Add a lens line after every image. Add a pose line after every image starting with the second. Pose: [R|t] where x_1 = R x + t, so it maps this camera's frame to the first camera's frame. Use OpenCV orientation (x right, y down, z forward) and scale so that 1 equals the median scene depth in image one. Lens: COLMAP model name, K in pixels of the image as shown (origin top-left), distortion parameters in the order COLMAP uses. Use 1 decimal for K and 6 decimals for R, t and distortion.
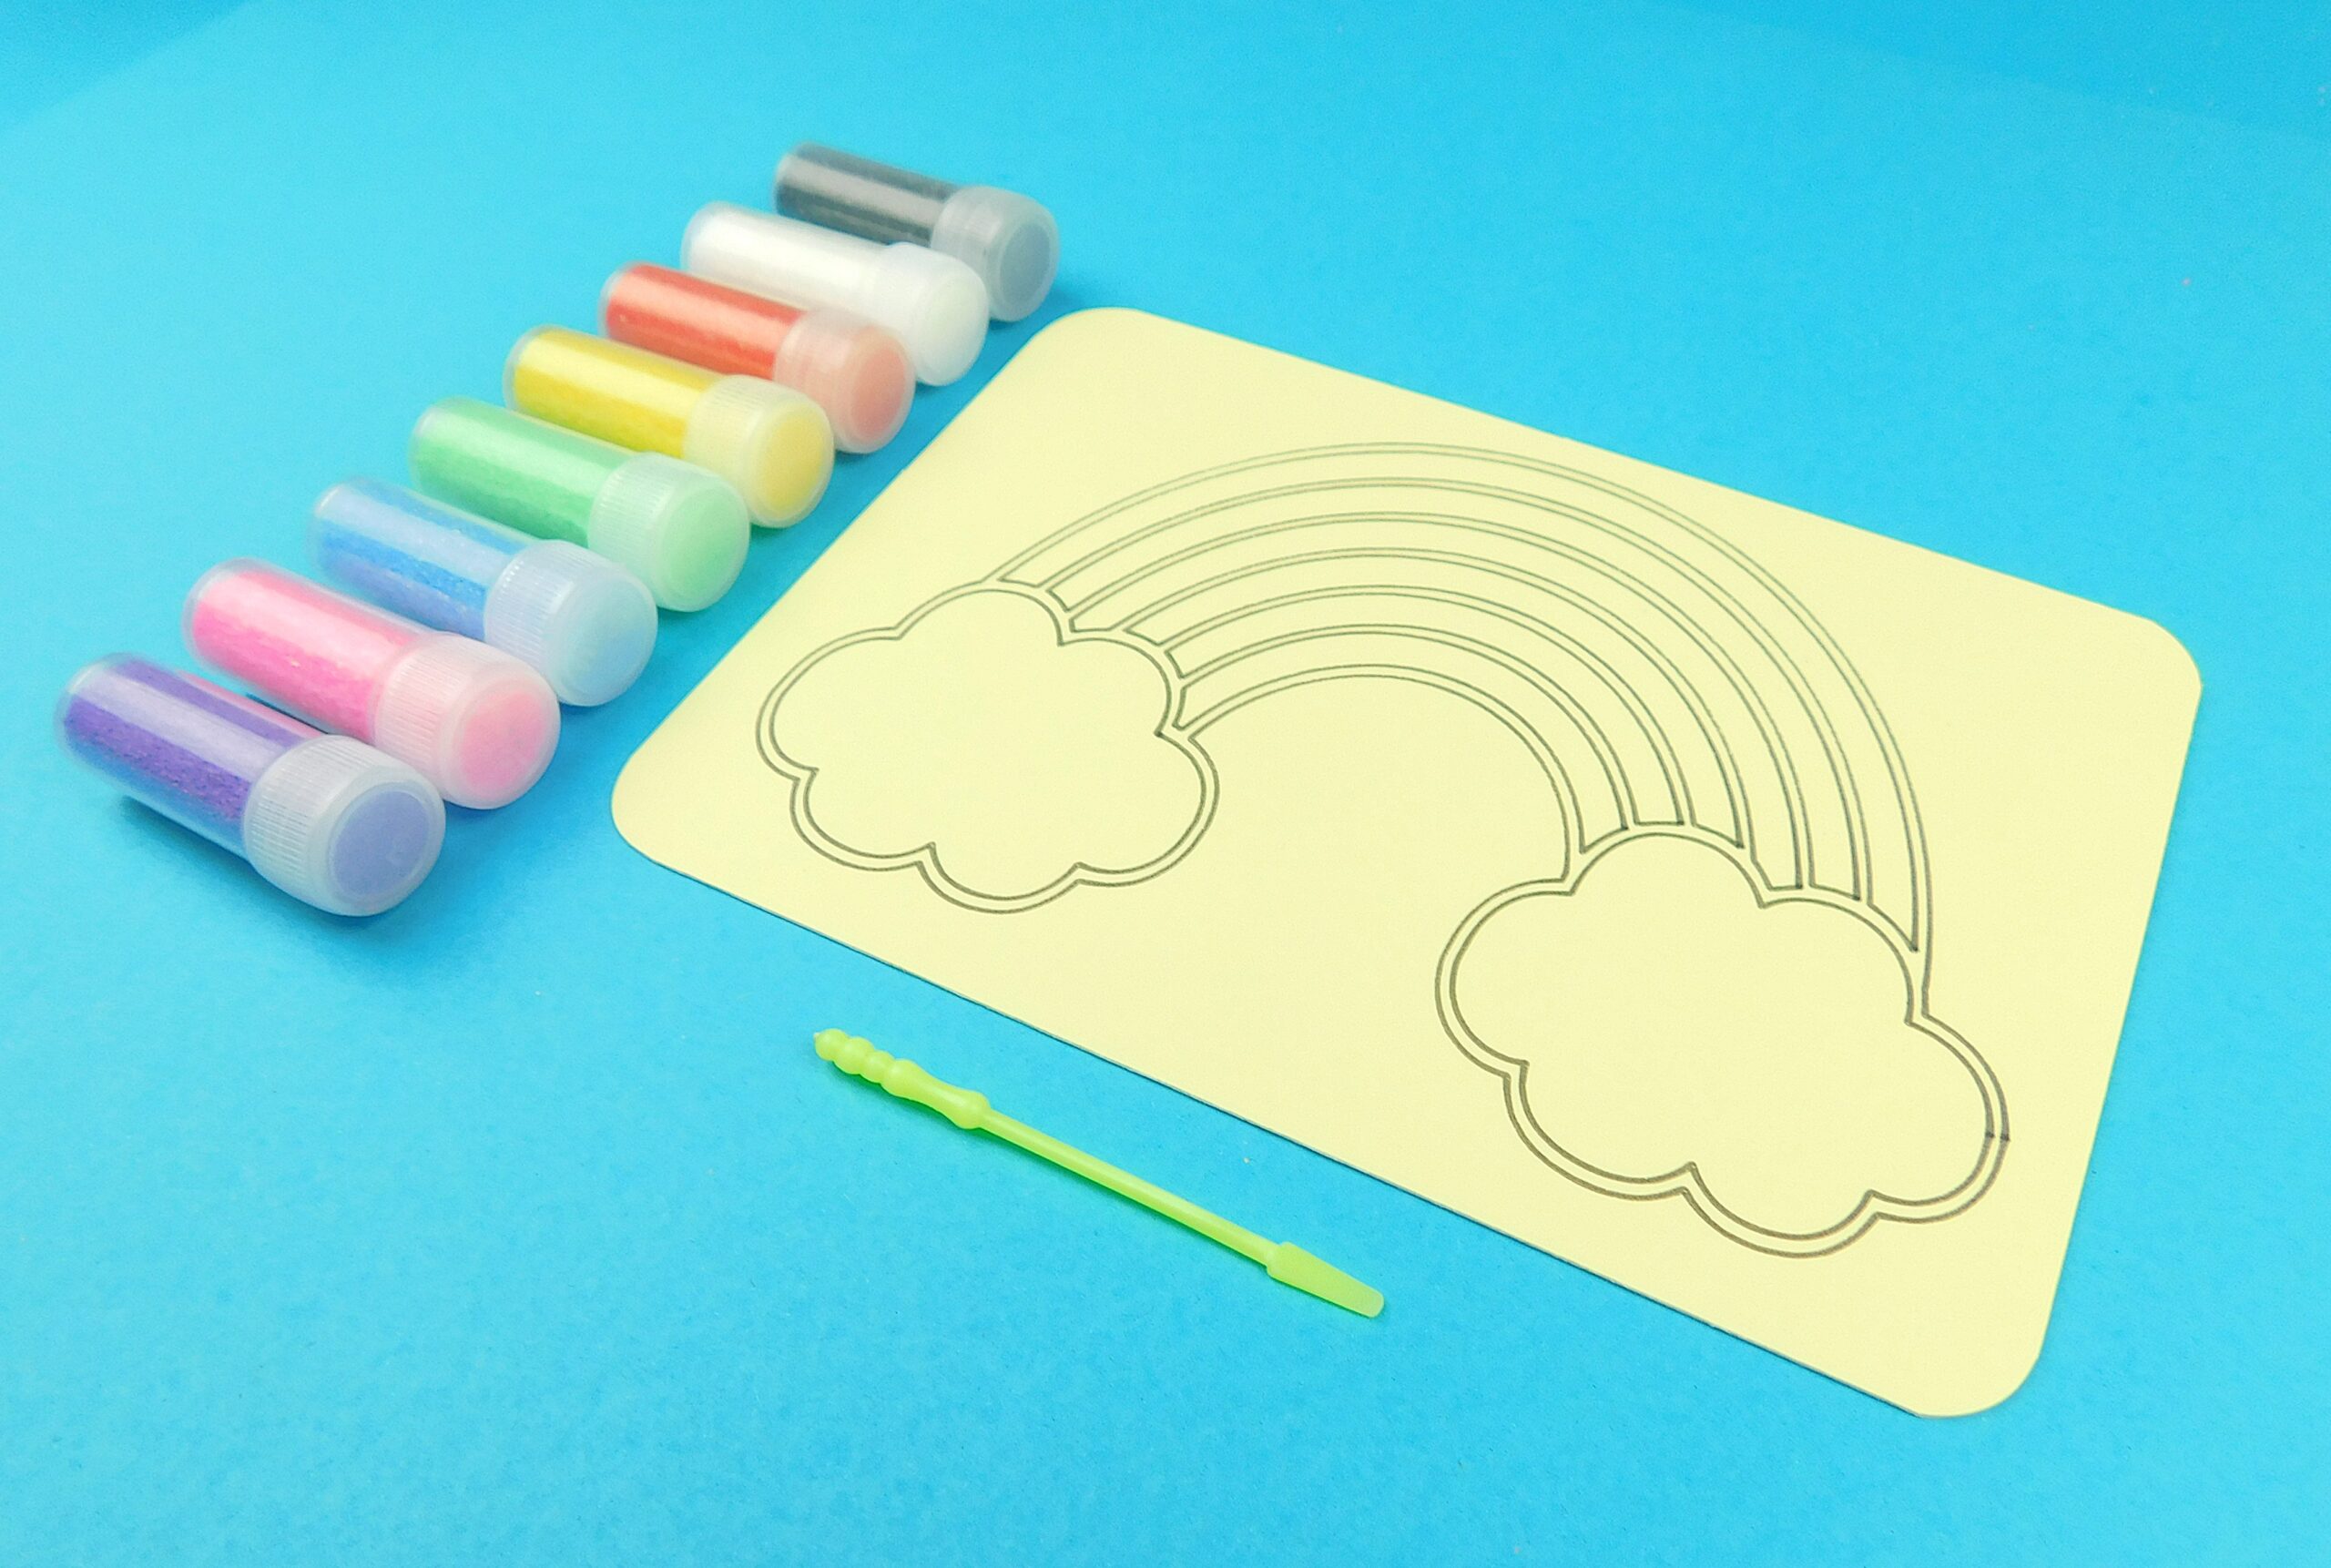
lens RADIAL K [[1755.1, 0, 1207.1], [0, 1755.1, 784.6], [0, 0, 1]] dist [-0.010584, -0.000770]
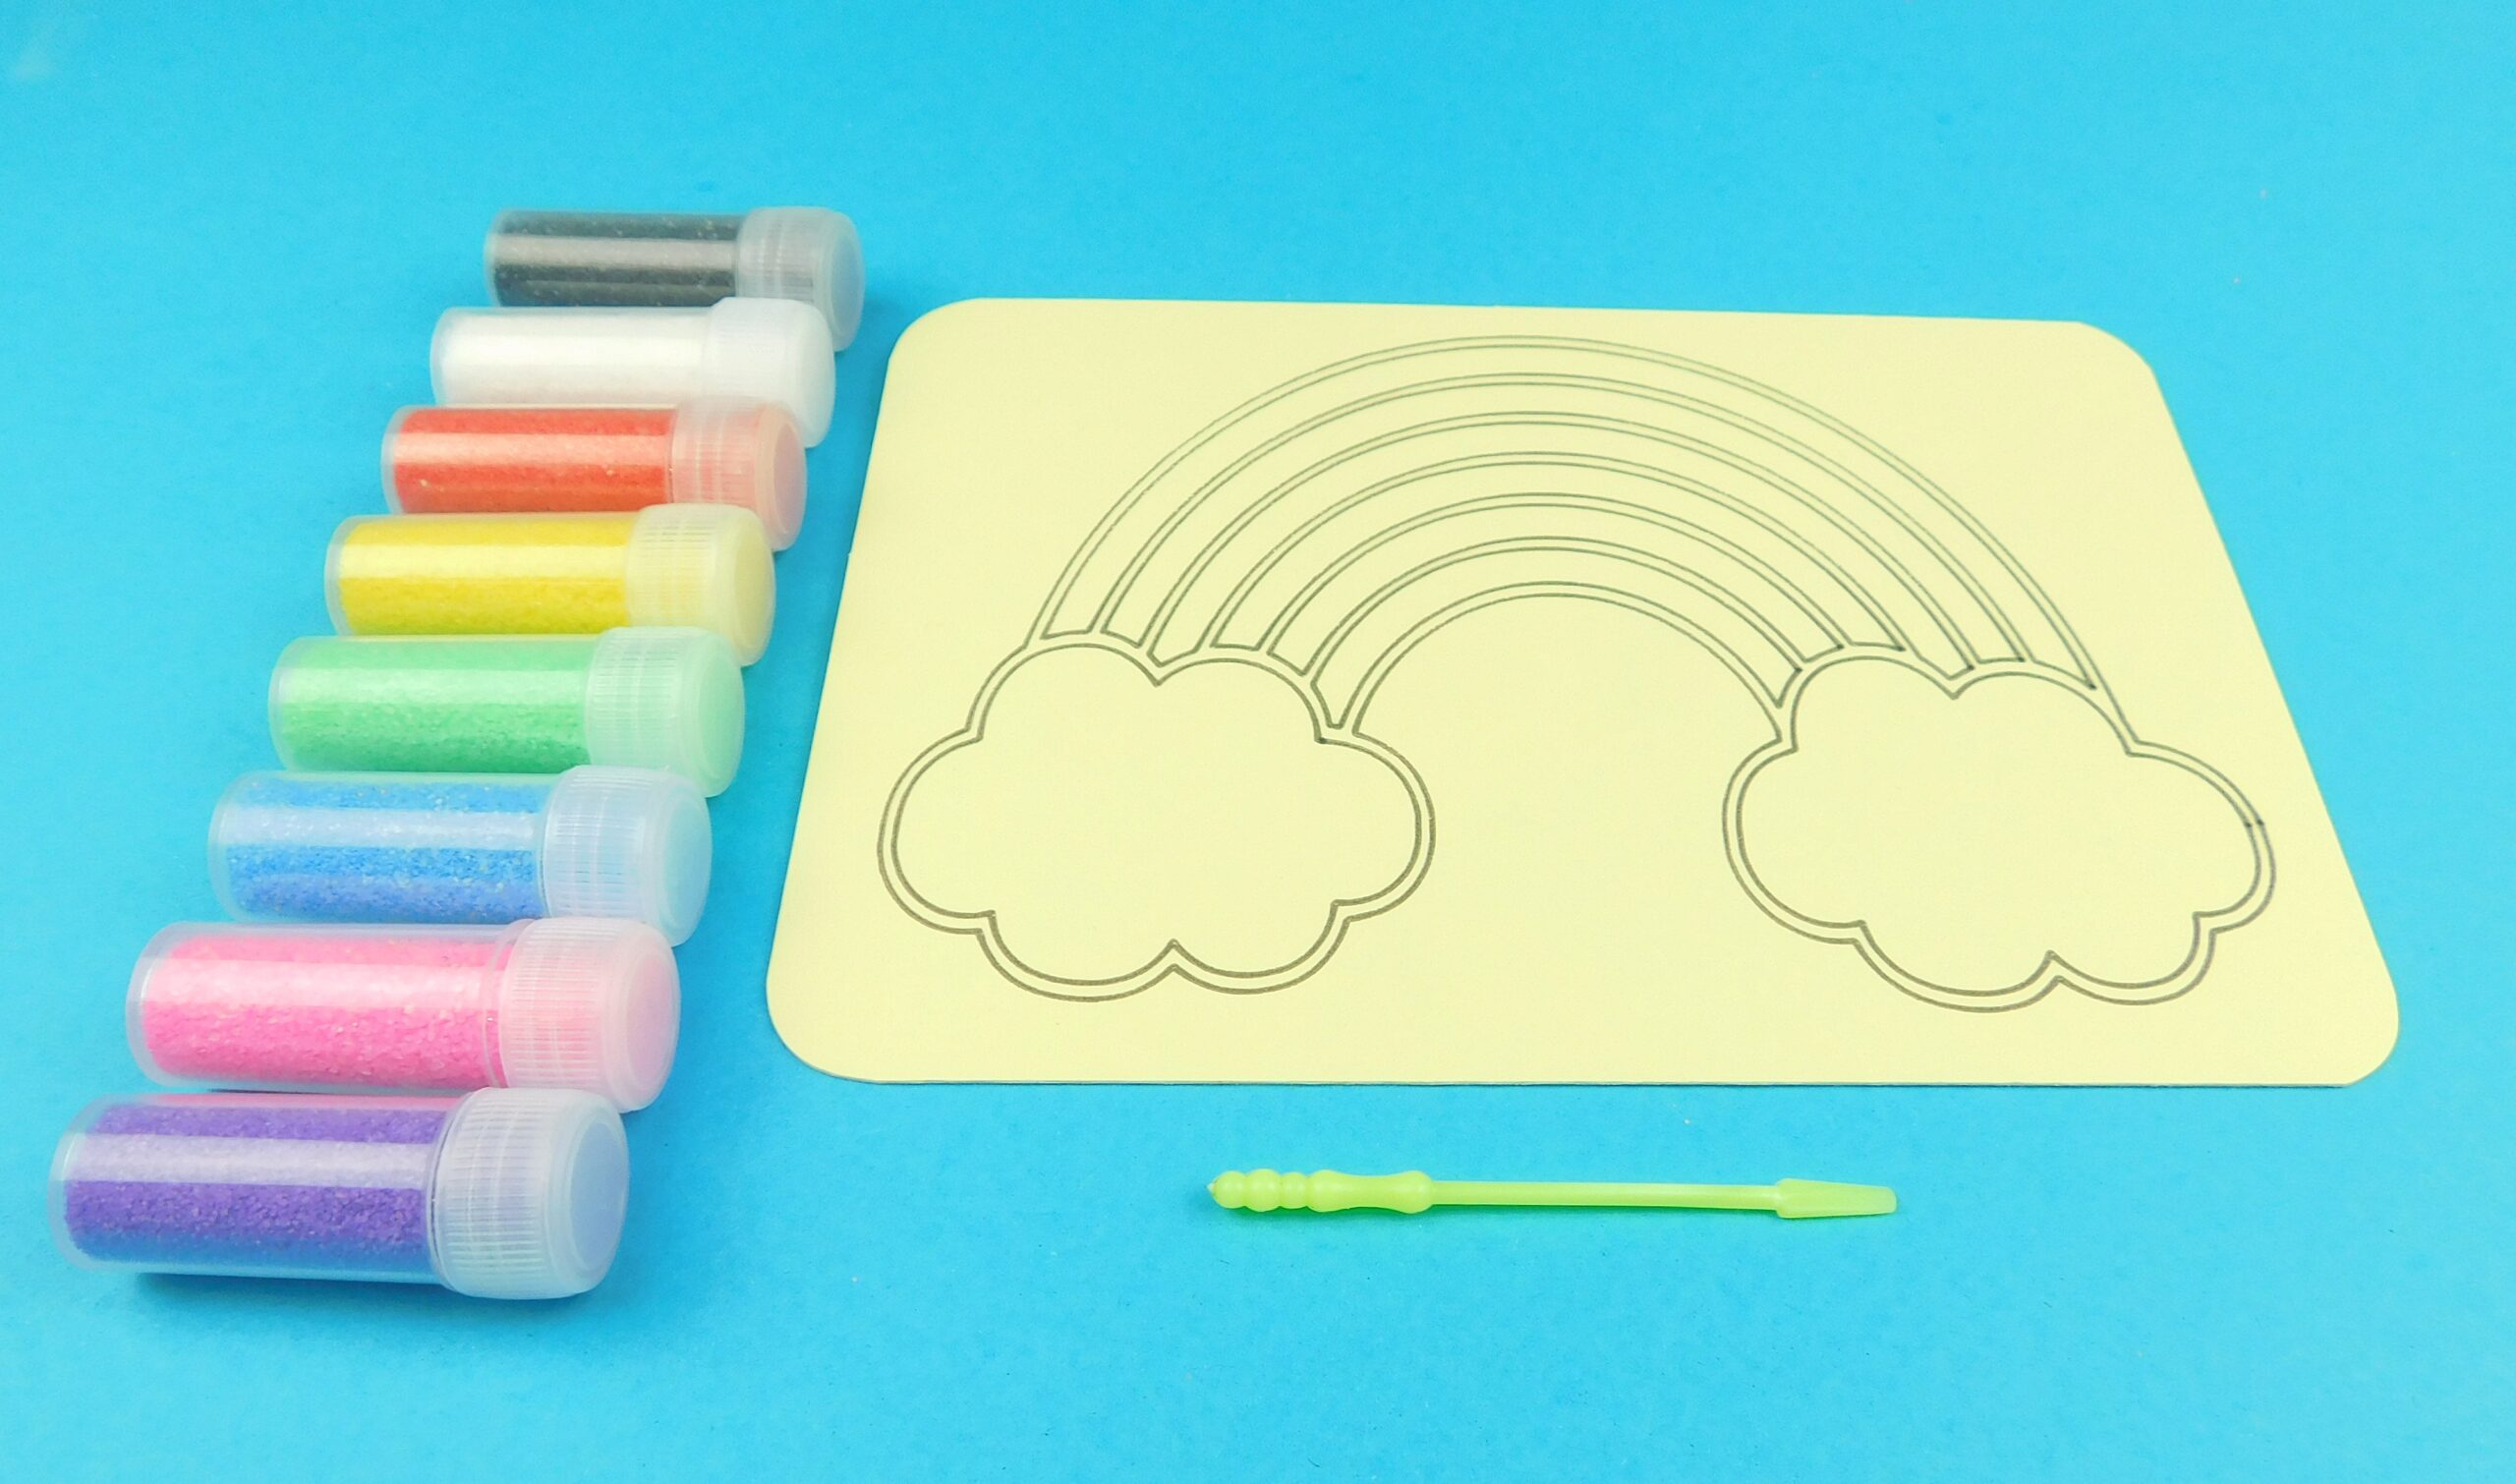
lens RADIAL K [[1944.7, 0, 1258.0], [0, 1944.7, 742.0], [0, 0, 1]] dist [-0.017063, 0.006787]
pose [[0.890522, -0.340369, 0.301859, -0.385308], [0.329459, 0.940056, 0.088041, -0.135653], [-0.313731, 0.021047, 0.949279, 0.045331]]
